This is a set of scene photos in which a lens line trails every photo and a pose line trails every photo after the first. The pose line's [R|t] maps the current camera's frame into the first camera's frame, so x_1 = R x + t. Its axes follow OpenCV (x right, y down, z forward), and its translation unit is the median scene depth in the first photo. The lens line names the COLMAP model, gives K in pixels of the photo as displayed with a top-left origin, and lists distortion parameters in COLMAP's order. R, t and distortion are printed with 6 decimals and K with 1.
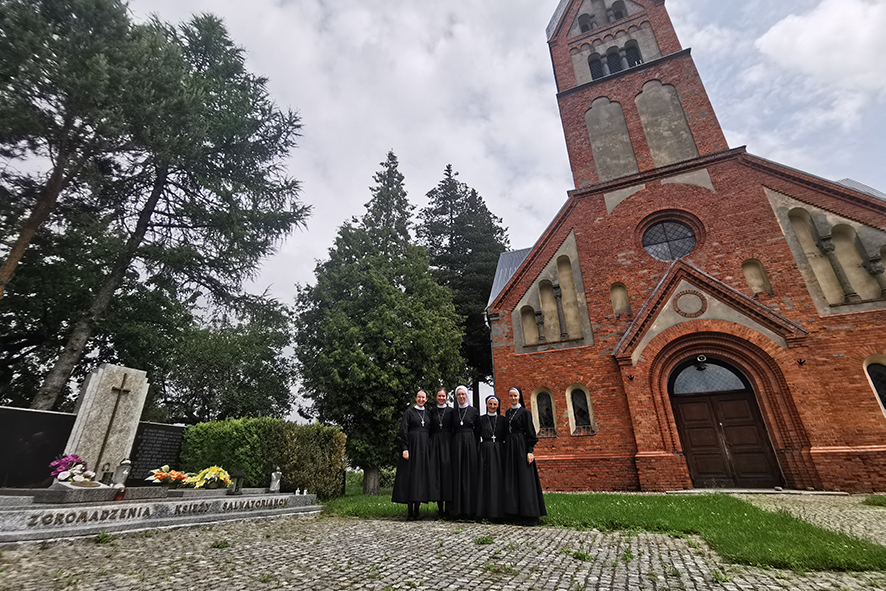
lens RADIAL K [[397.8, 0, 443.0], [0, 397.8, 295.5], [0, 0, 1]] dist [0.000994, 0.000212]
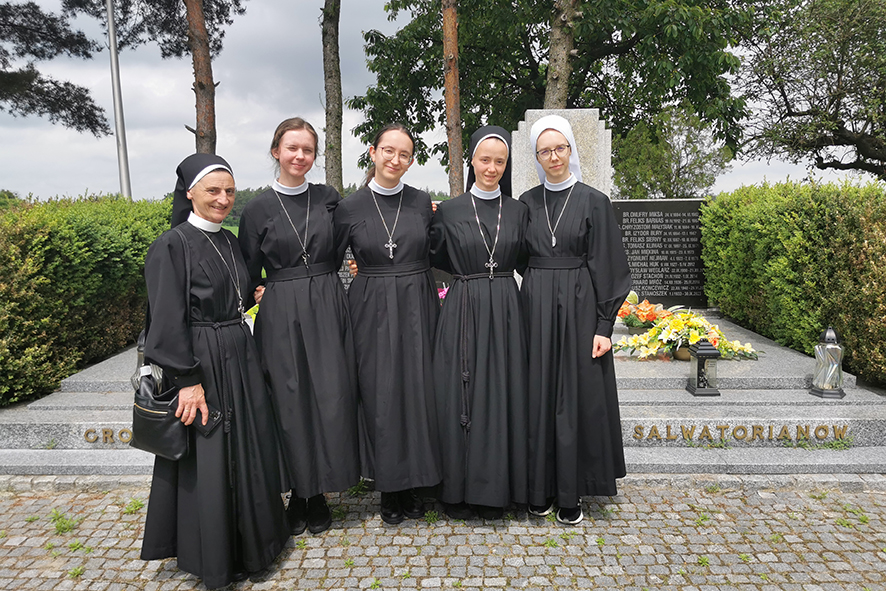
lens RADIAL K [[668.2, 0, 443.0], [0, 668.2, 295.5], [0, 0, 1]] dist [0.003433, 0.001780]
pose [[0.357798, 0.130602, -0.924621, 0.019470], [0.399005, 0.873845, 0.277832, 0.100439], [0.844261, -0.468335, 0.260549, 0.606587]]
